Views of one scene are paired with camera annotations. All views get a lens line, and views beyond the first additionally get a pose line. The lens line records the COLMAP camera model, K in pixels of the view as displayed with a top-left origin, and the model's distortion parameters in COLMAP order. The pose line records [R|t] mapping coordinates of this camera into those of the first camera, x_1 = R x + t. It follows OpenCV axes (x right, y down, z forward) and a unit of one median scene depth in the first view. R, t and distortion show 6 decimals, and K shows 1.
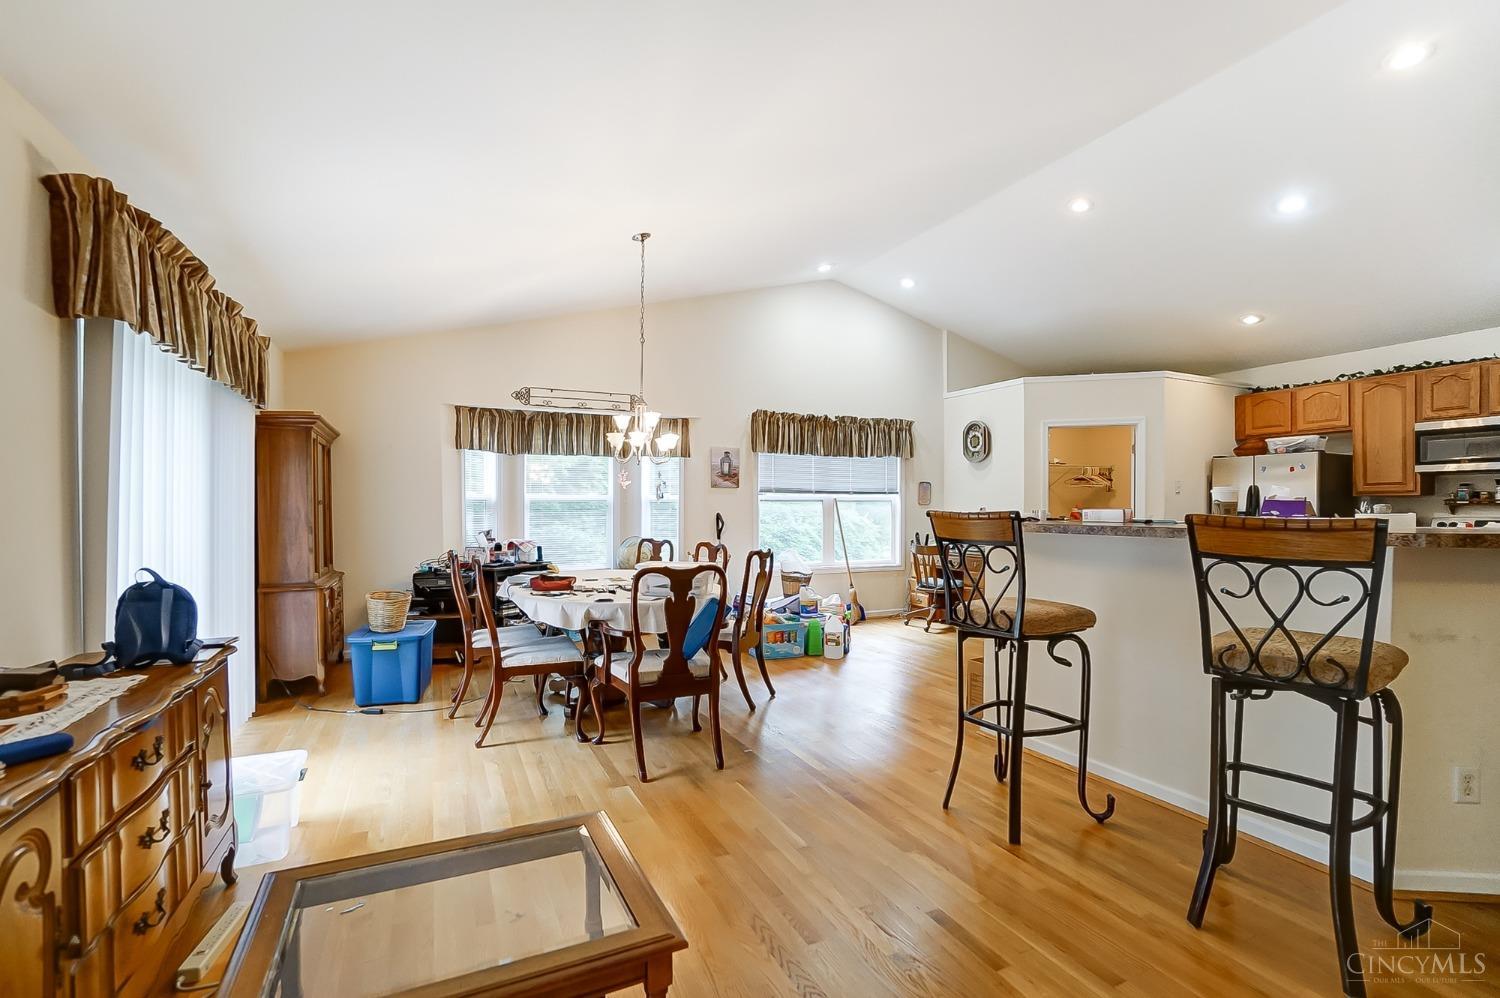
lens RADIAL K [[678.2, 0, 725.6], [0, 678.2, 495.9], [0, 0, 1]] dist [-0.065187, 0.025160]
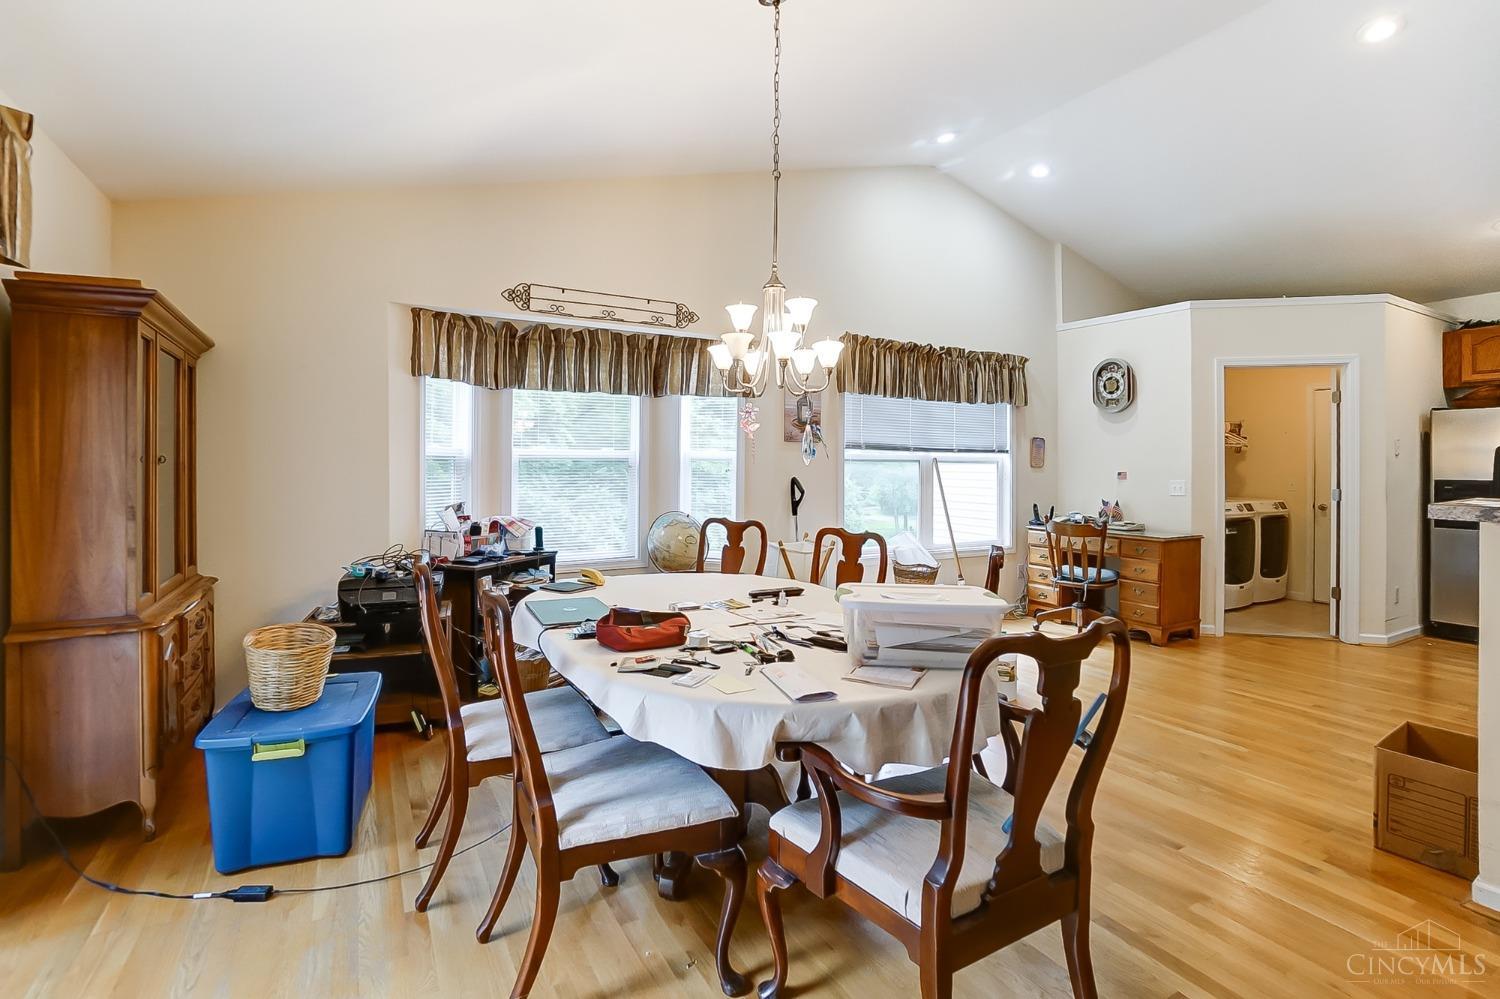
lens RADIAL K [[686.9, 0, 731.4], [0, 686.9, 445.6], [0, 0, 1]] dist [-0.057050, 0.018764]
pose [[0.995662, 0.009792, 0.092527, -0.152393], [-0.008711, 0.999889, -0.012073, 0.001184], [-0.092635, 0.011215, 0.995637, 0.320308]]
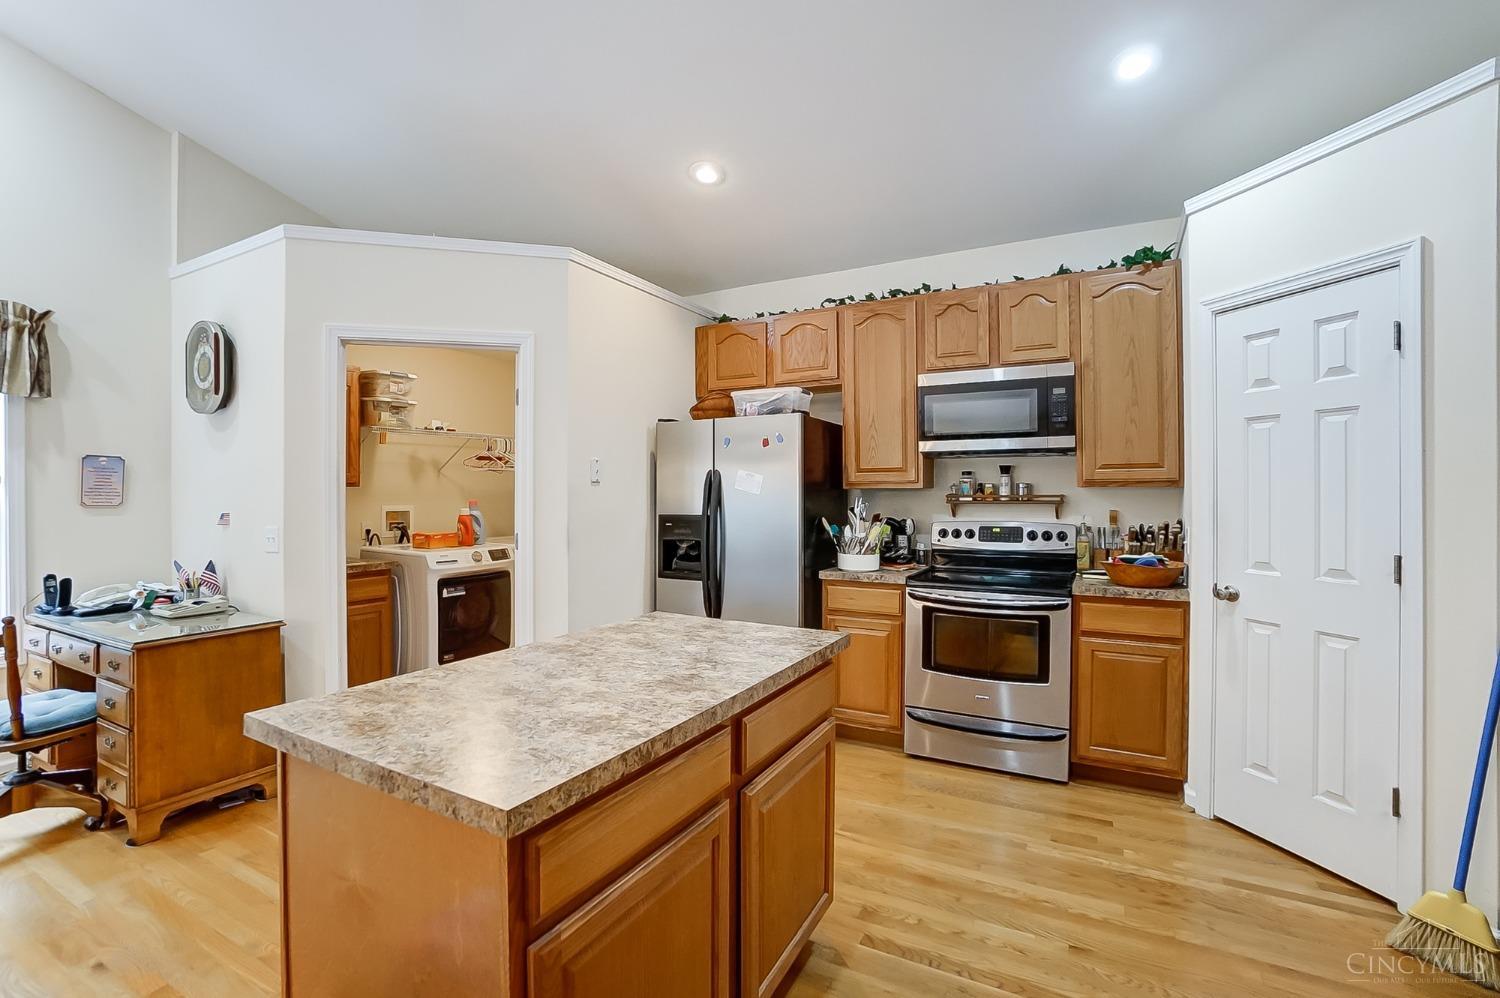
lens RADIAL K [[678.2, 0, 725.6], [0, 678.2, 495.9], [0, 0, 1]] dist [-0.065187, 0.025160]
pose [[0.799520, -0.004434, 0.600623, 0.447868], [-0.003914, 0.999913, 0.012593, -0.000790], [-0.600627, -0.012419, 0.799433, 0.508753]]
